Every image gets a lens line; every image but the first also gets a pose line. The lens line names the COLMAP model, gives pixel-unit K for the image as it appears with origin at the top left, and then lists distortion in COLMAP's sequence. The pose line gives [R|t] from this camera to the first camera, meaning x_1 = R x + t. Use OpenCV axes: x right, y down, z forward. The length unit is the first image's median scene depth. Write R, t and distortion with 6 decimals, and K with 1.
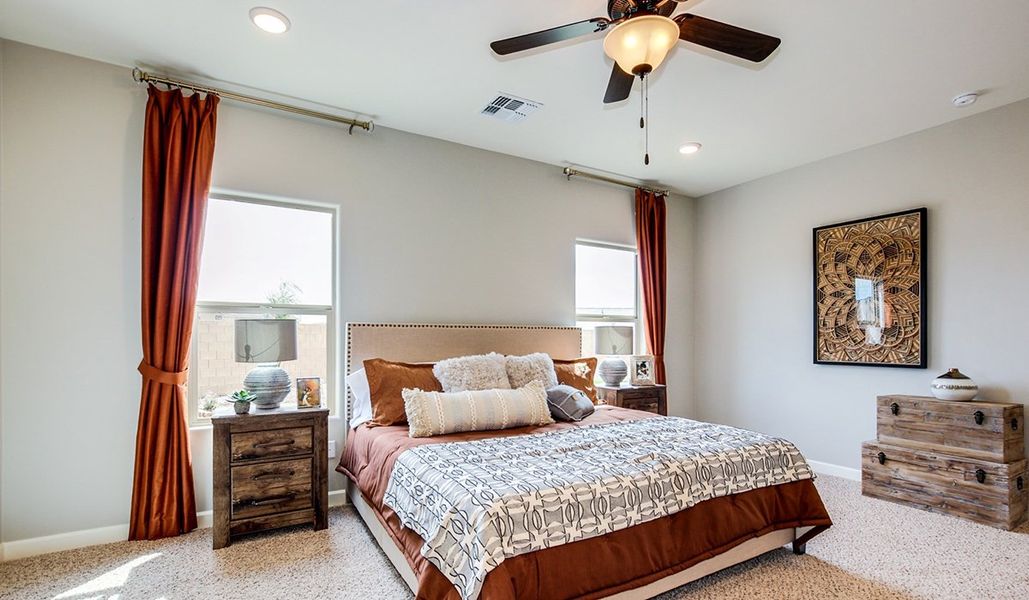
lens RADIAL K [[483.6, 0, 519.0], [0, 483.6, 332.4], [0, 0, 1]] dist [-0.010766, 0.000012]
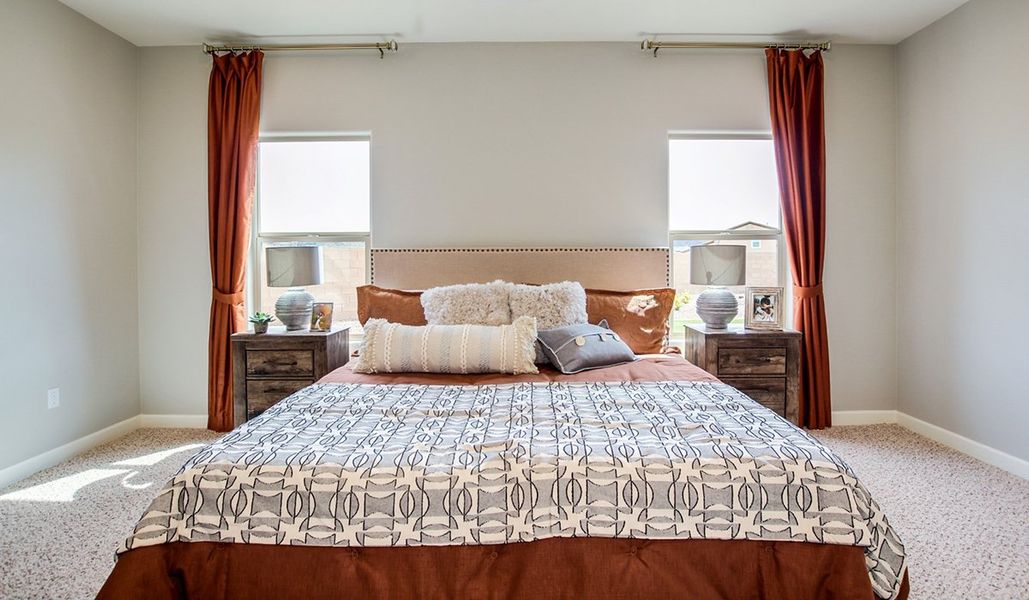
lens RADIAL K [[484.5, 0, 521.6], [0, 484.5, 263.7], [0, 0, 1]] dist [-0.038614, 0.005648]
pose [[0.856635, -0.004917, -0.515899, 0.471028], [0.012033, 0.999873, 0.010451, 0.005283], [0.515782, -0.015161, 0.856586, 0.348022]]
